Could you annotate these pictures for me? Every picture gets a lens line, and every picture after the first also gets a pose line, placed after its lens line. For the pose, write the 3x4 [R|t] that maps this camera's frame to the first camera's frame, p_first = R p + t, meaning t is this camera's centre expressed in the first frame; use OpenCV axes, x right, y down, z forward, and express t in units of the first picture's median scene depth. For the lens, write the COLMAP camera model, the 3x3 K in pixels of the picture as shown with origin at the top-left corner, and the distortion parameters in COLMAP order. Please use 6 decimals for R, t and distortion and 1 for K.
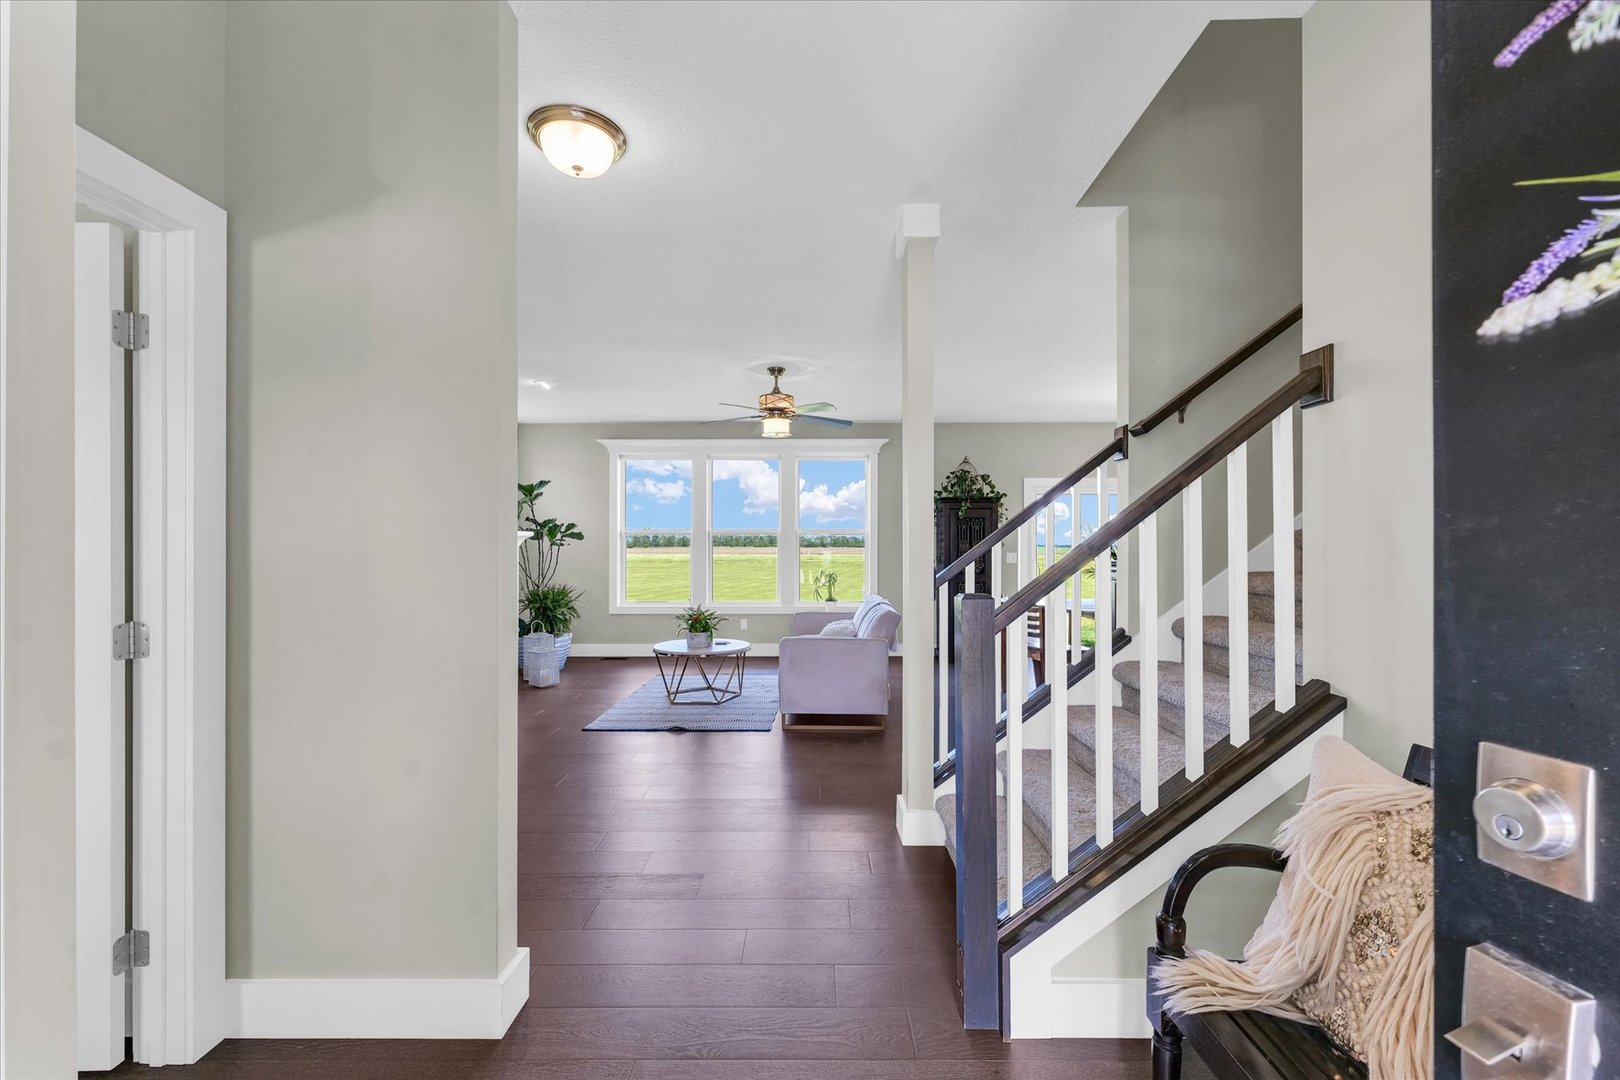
lens RADIAL K [[681.2, 0, 803.7], [0, 681.2, 545.0], [0, 0, 1]] dist [0.001276, 0.000262]
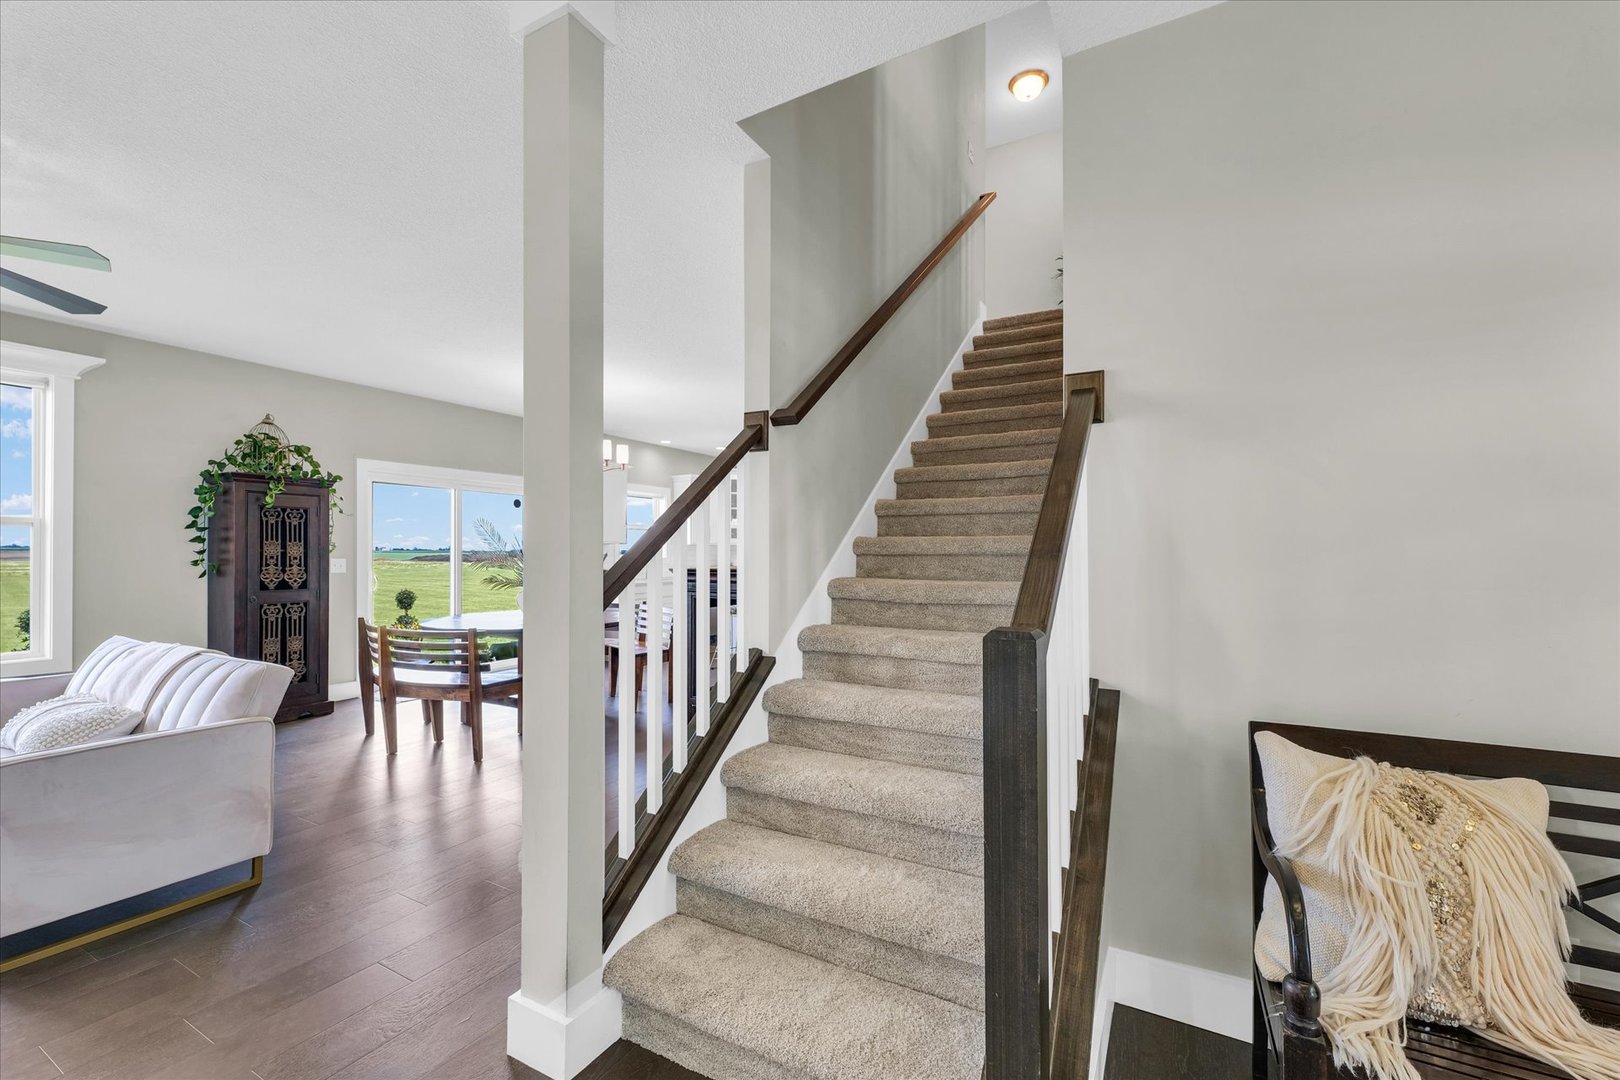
lens RADIAL K [[681.2, 0, 803.7], [0, 681.2, 545.0], [0, 0, 1]] dist [0.001276, 0.000262]
pose [[0.469923, 0.013378, 0.882606, -0.107429], [-0.008222, 0.999908, -0.010778, 0.000601], [-0.882669, -0.002192, 0.469990, 0.229436]]
